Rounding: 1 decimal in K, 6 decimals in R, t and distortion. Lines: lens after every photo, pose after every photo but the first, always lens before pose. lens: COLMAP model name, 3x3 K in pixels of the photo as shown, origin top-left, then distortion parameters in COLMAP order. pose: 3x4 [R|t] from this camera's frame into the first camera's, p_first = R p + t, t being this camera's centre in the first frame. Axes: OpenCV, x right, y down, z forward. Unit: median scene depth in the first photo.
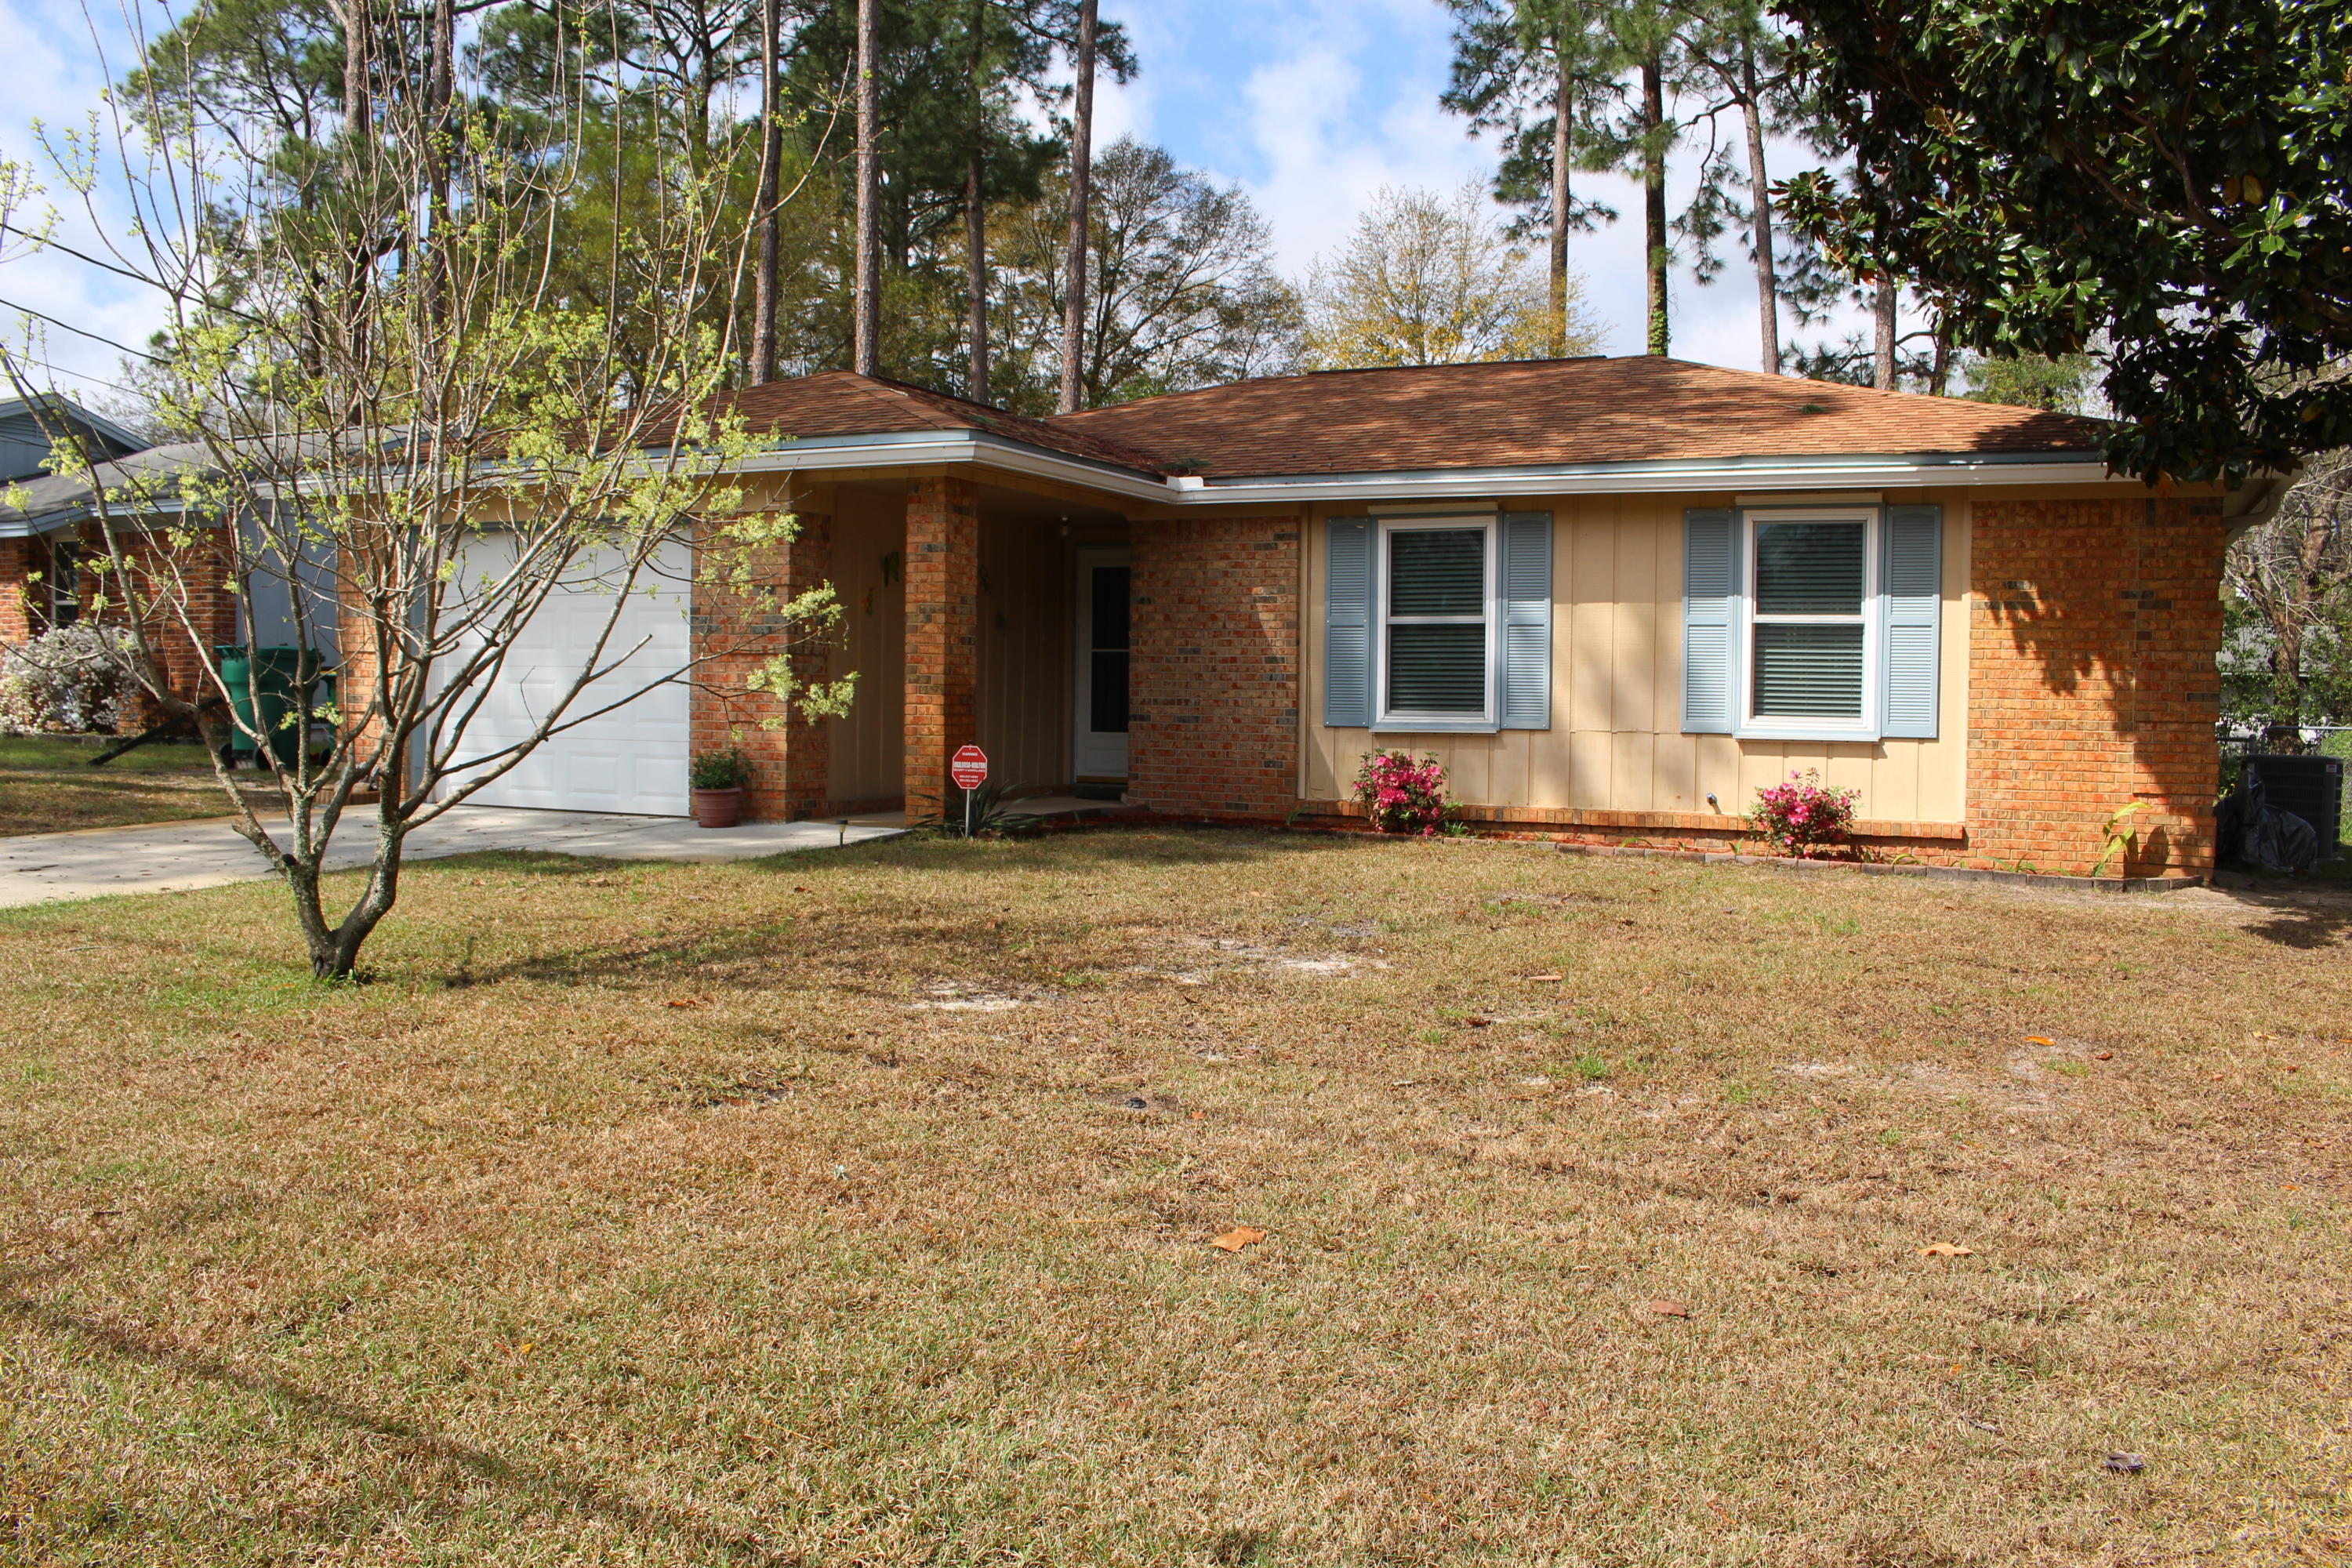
lens RADIAL K [[1932.2, 0, 1177.7], [0, 1932.2, 779.4], [0, 0, 1]] dist [-0.156009, 0.130888]
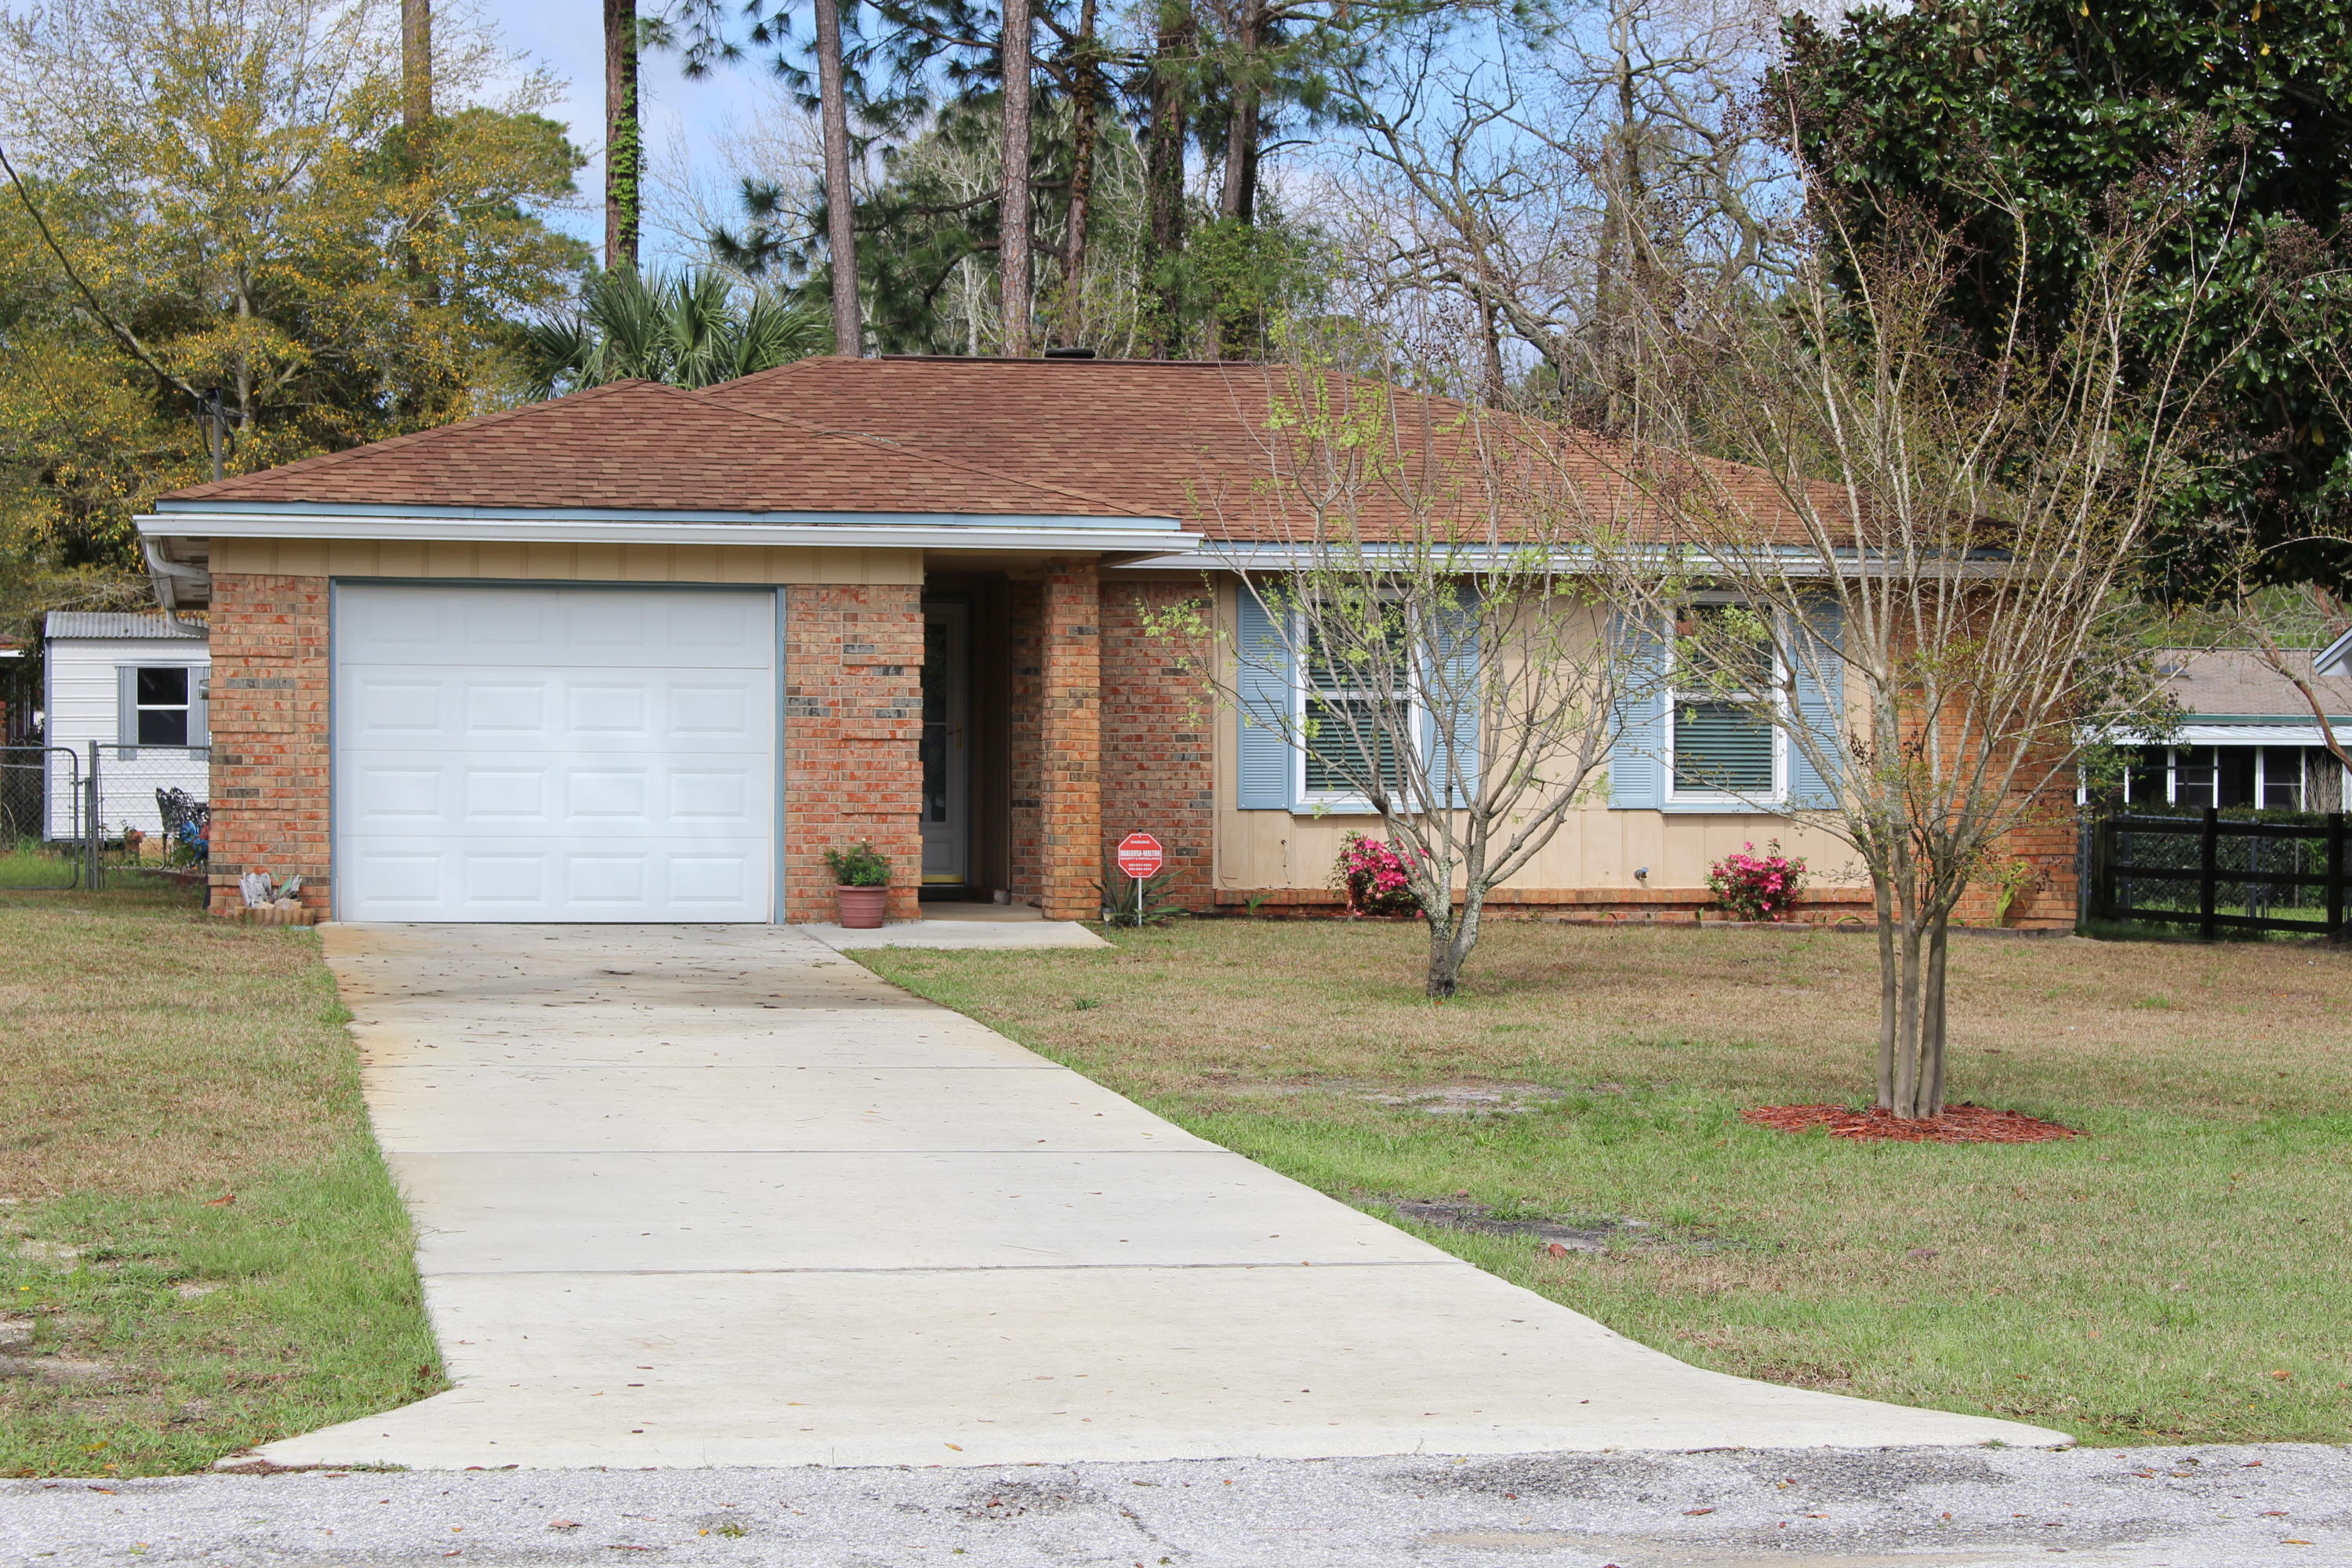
lens RADIAL K [[4999.6, 0, 1176.0], [0, 4999.6, 783.7], [0, 0, 1]] dist [0.081681, 0.000000]
pose [[0.796337, -0.013824, 0.604695, -1.579421], [0.033071, 0.999238, -0.020708, 0.010215], [-0.603948, 0.036489, 0.796188, -1.008510]]
